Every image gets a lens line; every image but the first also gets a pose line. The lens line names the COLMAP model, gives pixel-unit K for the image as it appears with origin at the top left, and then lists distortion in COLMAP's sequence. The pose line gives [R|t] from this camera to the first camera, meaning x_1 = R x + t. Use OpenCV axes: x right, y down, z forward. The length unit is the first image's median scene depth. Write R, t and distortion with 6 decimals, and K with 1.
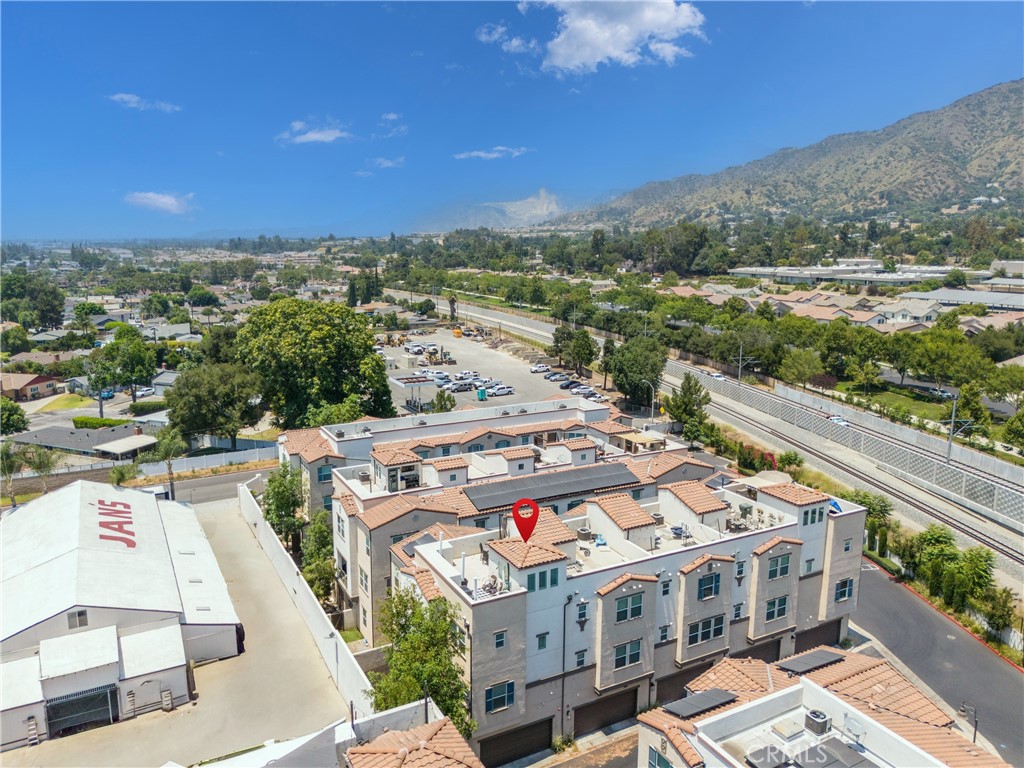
lens RADIAL K [[765.8, 0, 508.4], [0, 765.8, 387.3], [0, 0, 1]] dist [0.049556, -0.044704]
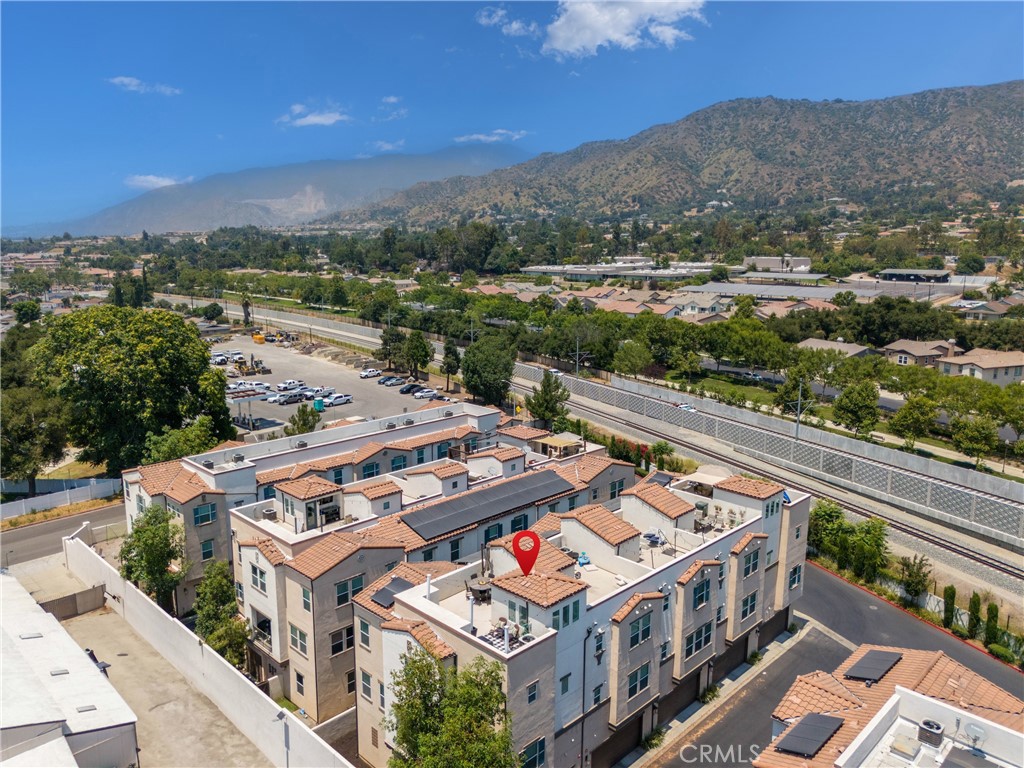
lens RADIAL K [[765.8, 0, 514.0], [0, 765.8, 388.5], [0, 0, 1]] dist [0.049556, -0.044704]
pose [[0.955672, -0.058922, 0.288477, -0.108059], [0.058389, 0.998239, 0.010459, -0.009363], [-0.288586, 0.006848, 0.957430, 0.073999]]
